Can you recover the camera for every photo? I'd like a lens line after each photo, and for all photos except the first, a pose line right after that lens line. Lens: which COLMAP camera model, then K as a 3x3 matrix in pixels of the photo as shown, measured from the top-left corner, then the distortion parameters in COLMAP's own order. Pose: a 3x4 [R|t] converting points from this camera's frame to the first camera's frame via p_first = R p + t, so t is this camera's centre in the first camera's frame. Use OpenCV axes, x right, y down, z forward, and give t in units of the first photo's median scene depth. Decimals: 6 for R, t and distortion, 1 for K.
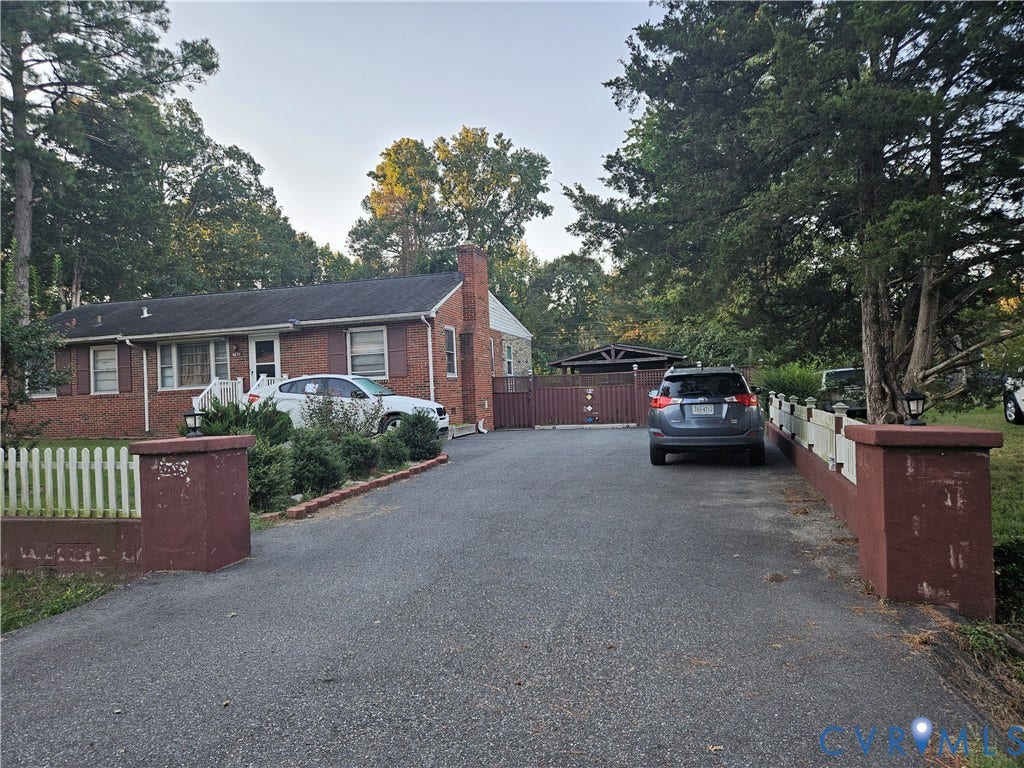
lens RADIAL K [[679.2, 0, 502.9], [0, 679.2, 381.9], [0, 0, 1]] dist [0.084700, -0.069732]
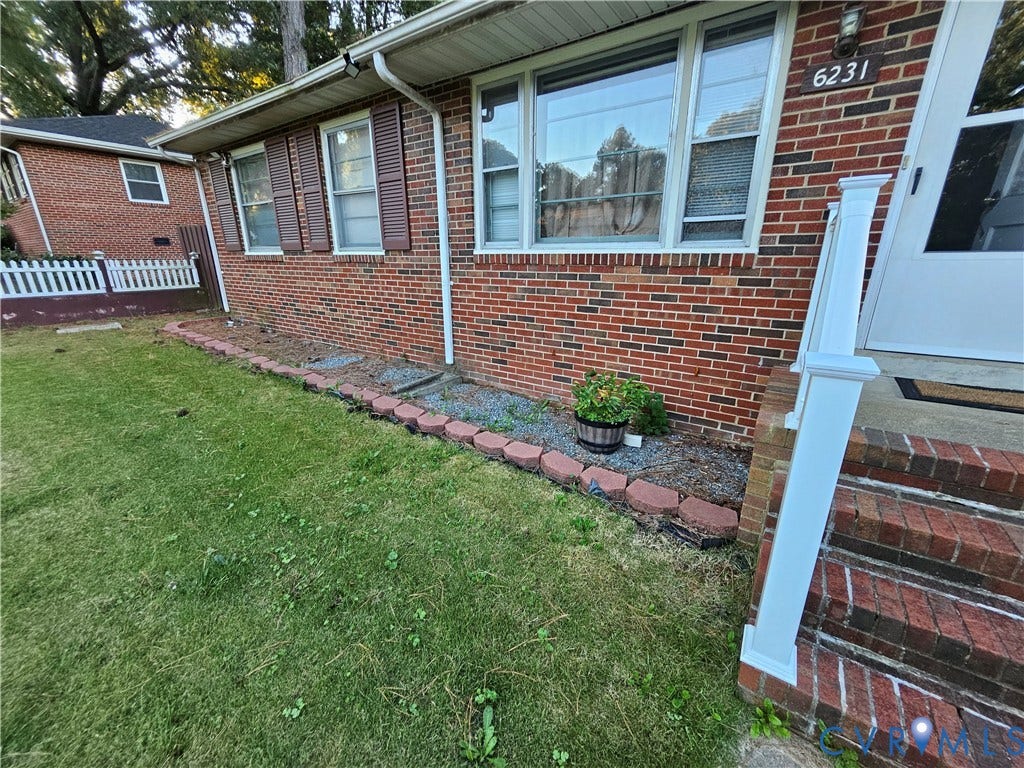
lens RADIAL K [[406.5, 0, 515.8], [0, 406.5, 381.1], [0, 0, 1]] dist [0.001998, -0.000241]
pose [[0.939193, 0.142266, -0.312532, -0.410750], [-0.034382, 0.944527, 0.326628, 0.006805], [0.341663, -0.296022, 0.891985, 0.812909]]
